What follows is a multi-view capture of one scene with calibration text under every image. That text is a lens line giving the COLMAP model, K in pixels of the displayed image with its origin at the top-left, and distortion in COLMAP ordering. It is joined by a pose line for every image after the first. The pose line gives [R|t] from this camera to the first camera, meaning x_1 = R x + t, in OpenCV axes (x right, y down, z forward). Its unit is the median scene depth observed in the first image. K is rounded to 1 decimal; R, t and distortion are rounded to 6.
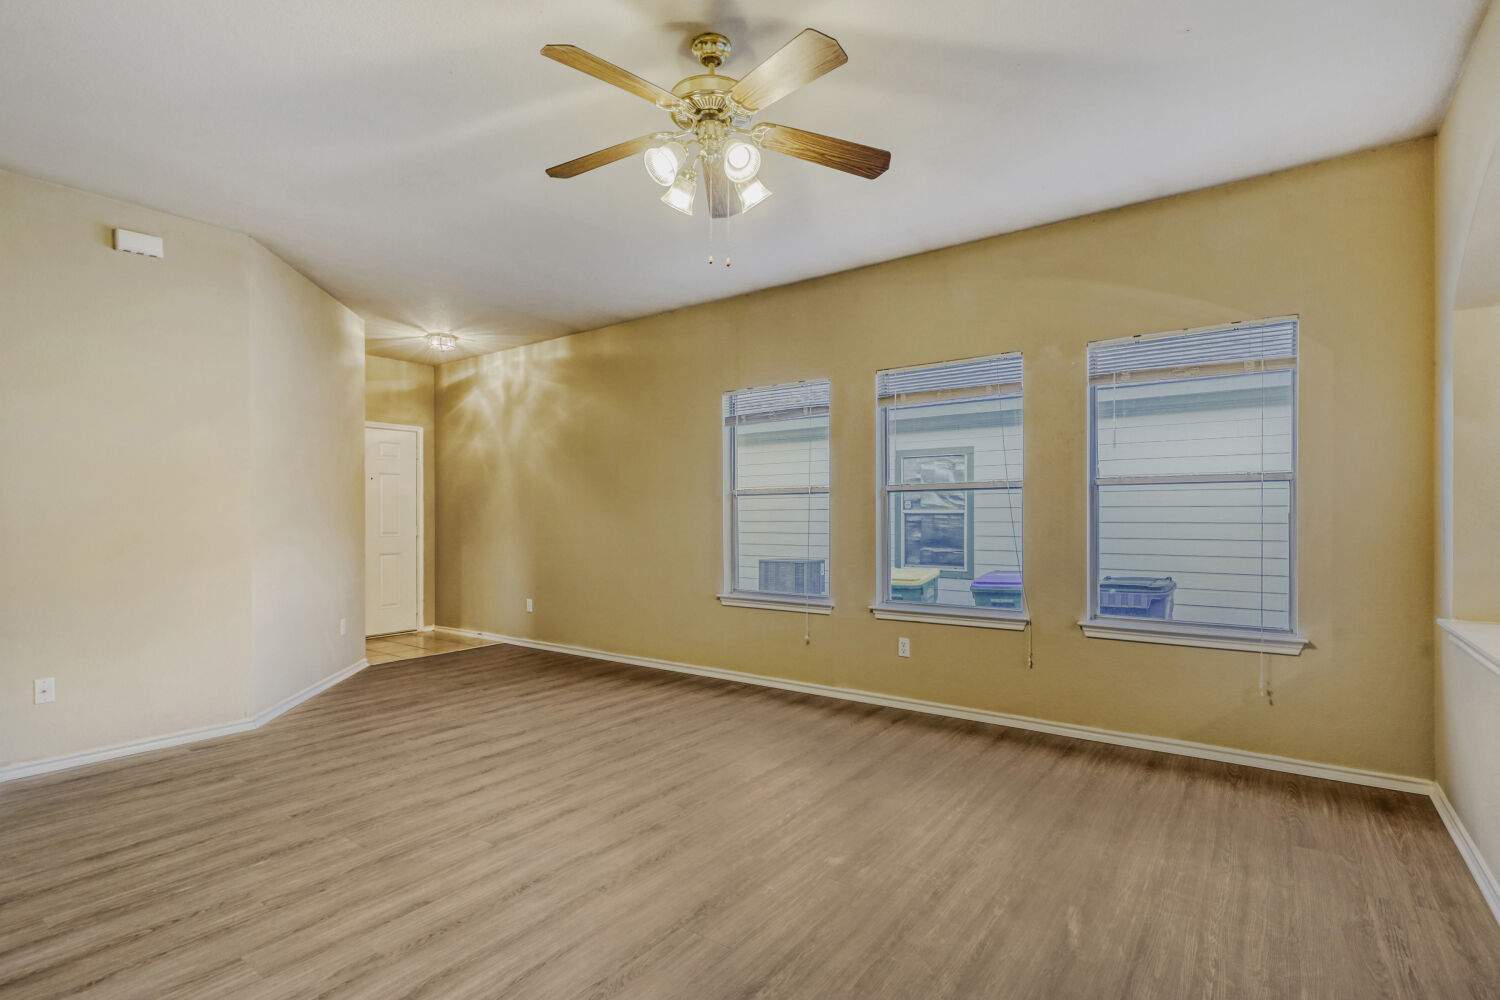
lens RADIAL K [[721.2, 0, 746.0], [0, 721.2, 501.7], [0, 0, 1]] dist [0.000790, 0.000210]
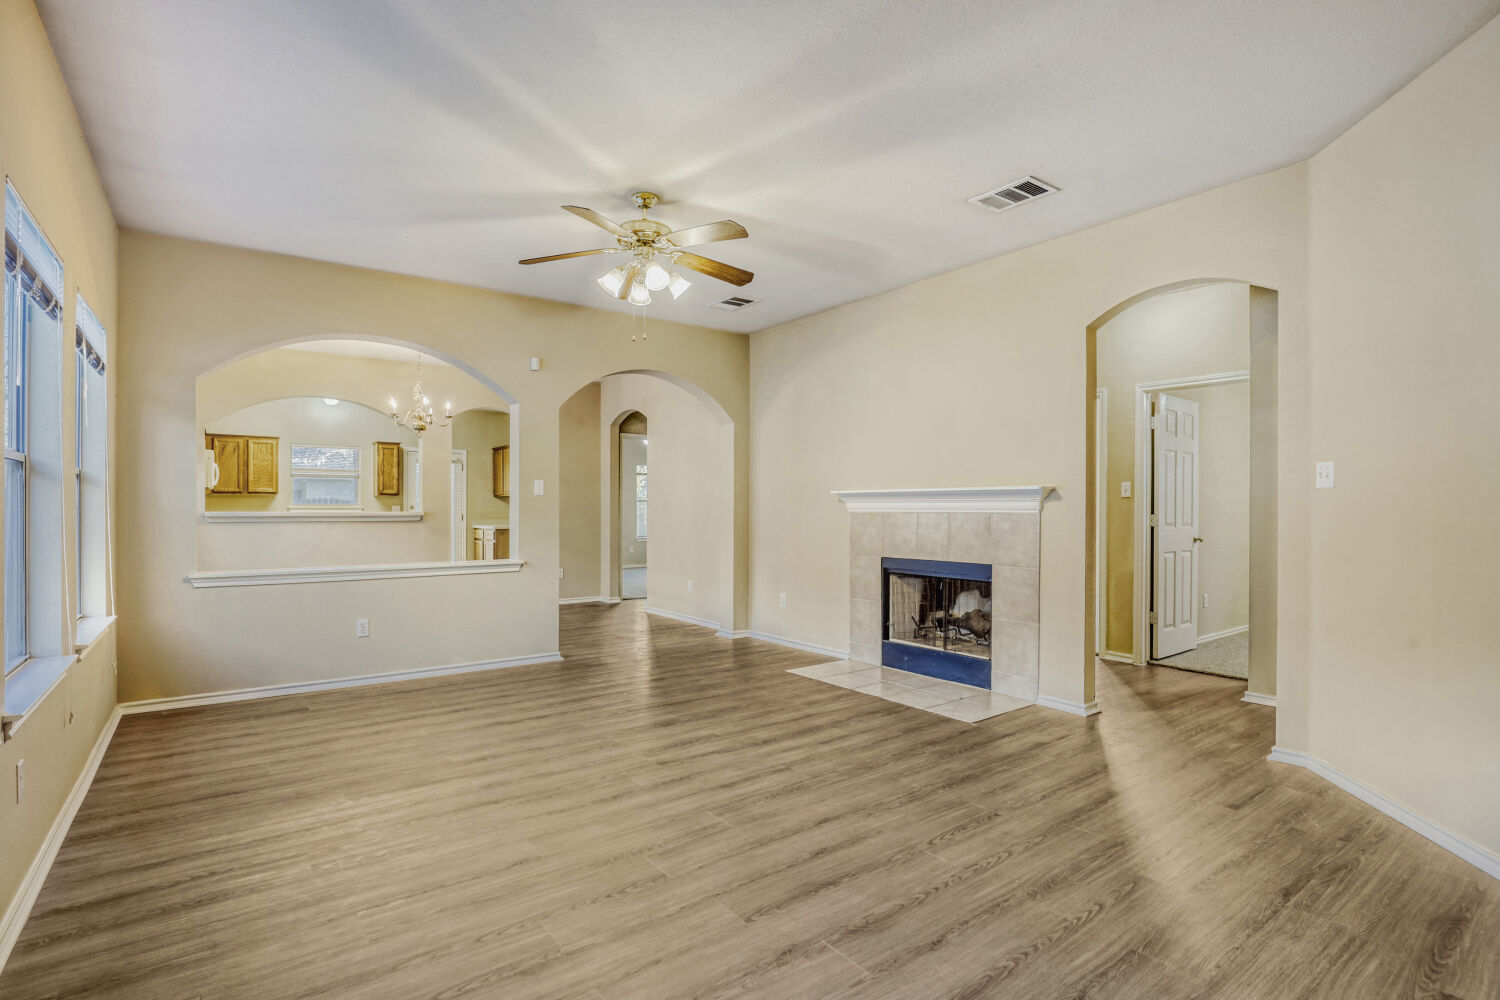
lens RADIAL K [[721.2, 0, 749.9], [0, 721.2, 507.9], [0, 0, 1]] dist [0.000790, 0.000210]
pose [[-0.956273, 0.007046, 0.292391, -0.747149], [-0.000169, 0.999696, -0.024642, 0.061345], [-0.292476, -0.023614, -0.955981, 2.548666]]
